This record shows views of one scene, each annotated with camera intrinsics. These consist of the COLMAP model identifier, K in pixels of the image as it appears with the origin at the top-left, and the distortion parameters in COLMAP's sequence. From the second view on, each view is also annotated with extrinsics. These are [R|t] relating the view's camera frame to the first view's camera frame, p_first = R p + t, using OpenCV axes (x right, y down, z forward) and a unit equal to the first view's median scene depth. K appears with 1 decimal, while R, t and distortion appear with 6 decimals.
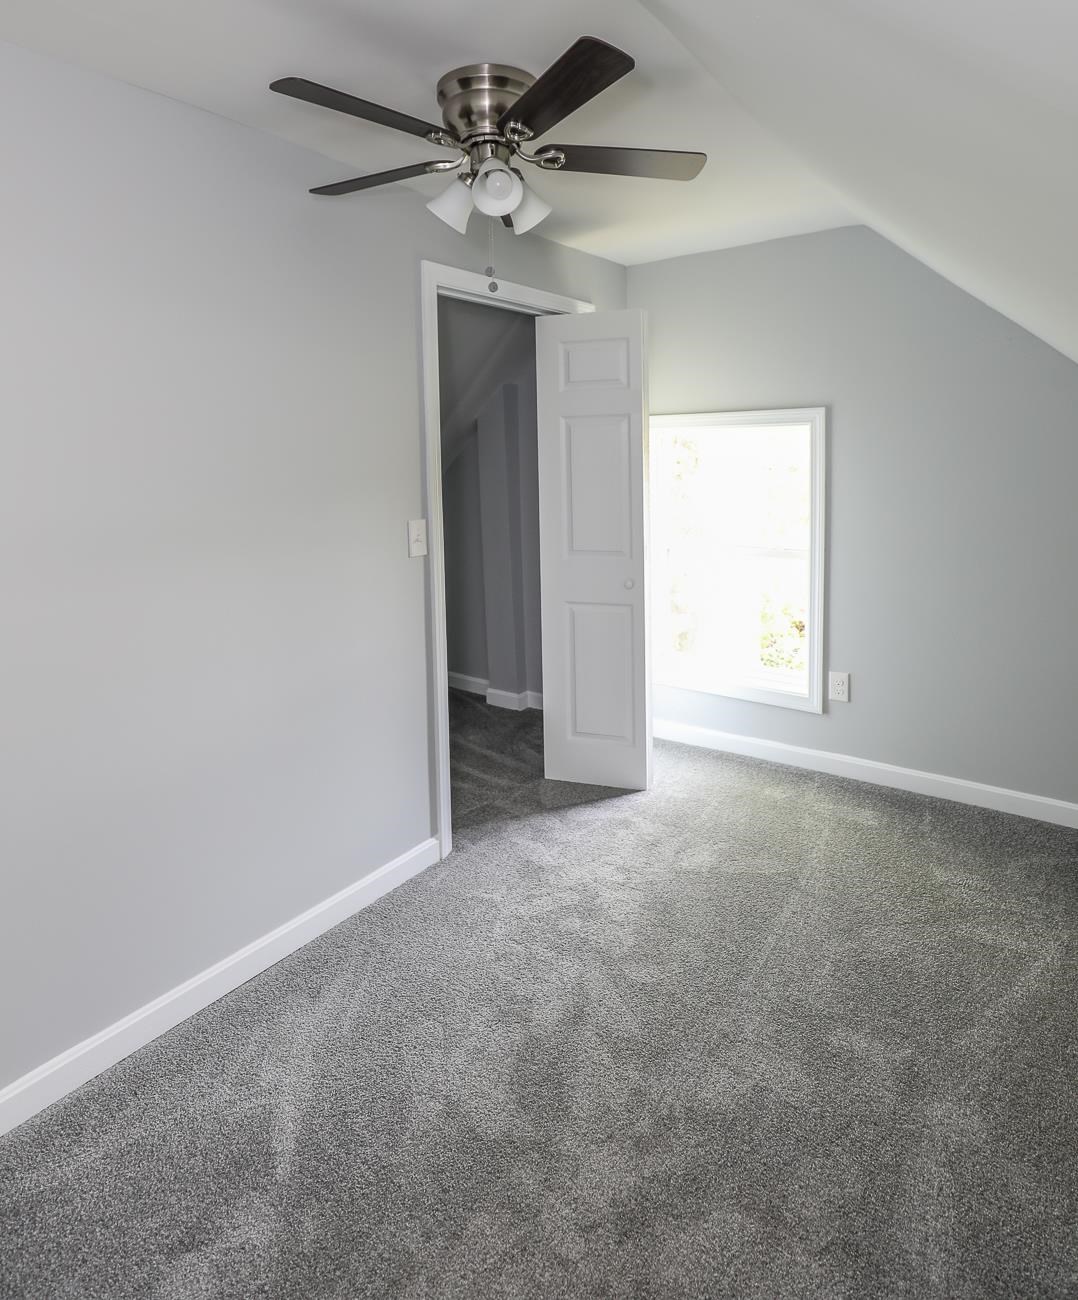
lens RADIAL K [[730.1, 0, 539.3], [0, 730.1, 490.5], [0, 0, 1]] dist [-0.035023, 0.009657]
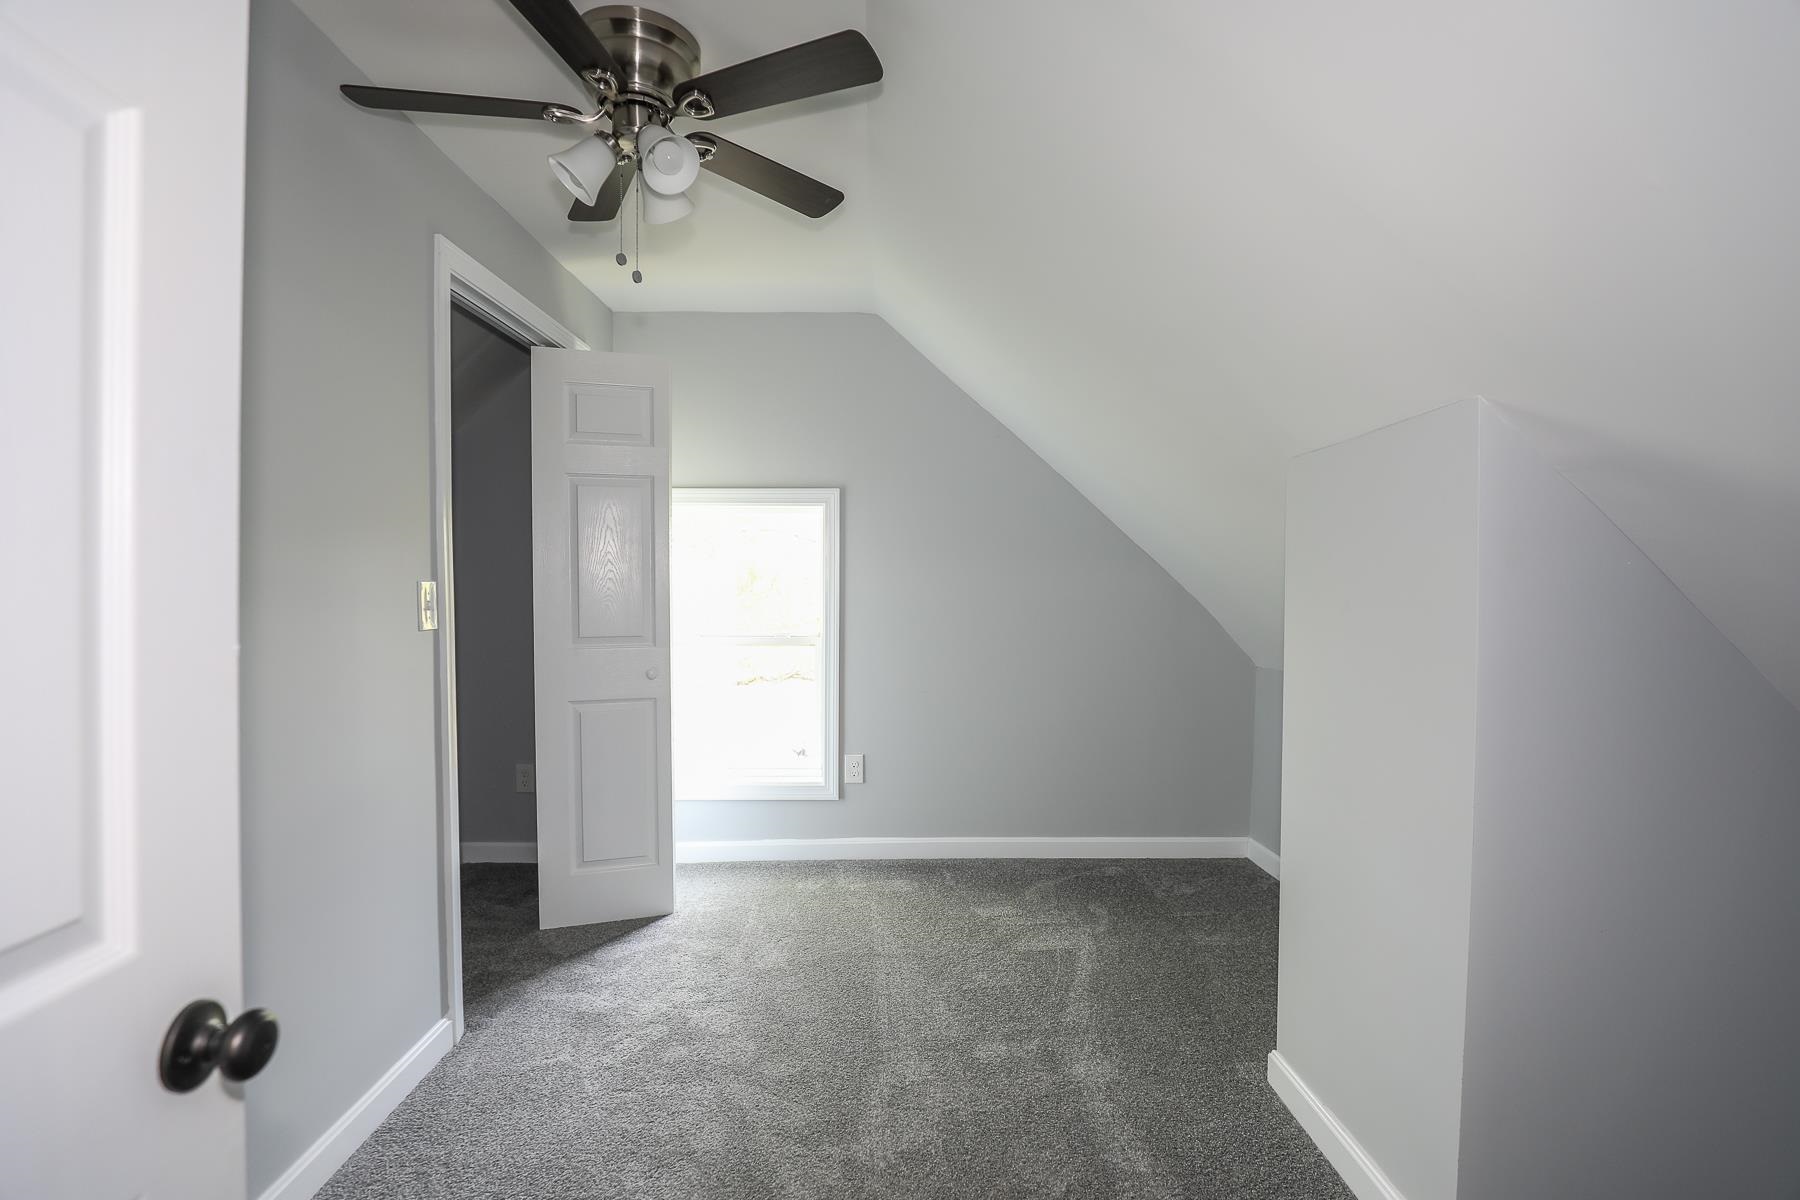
lens RADIAL K [[831.6, 0, 897.2], [0, 831.6, 602.9], [0, 0, 1]] dist [-0.024573, 0.000498]
pose [[0.805153, 0.000665, 0.593067, -0.268976], [0.014300, 0.999687, -0.020534, 0.082988], [-0.592895, 0.025014, 0.804891, 0.049756]]
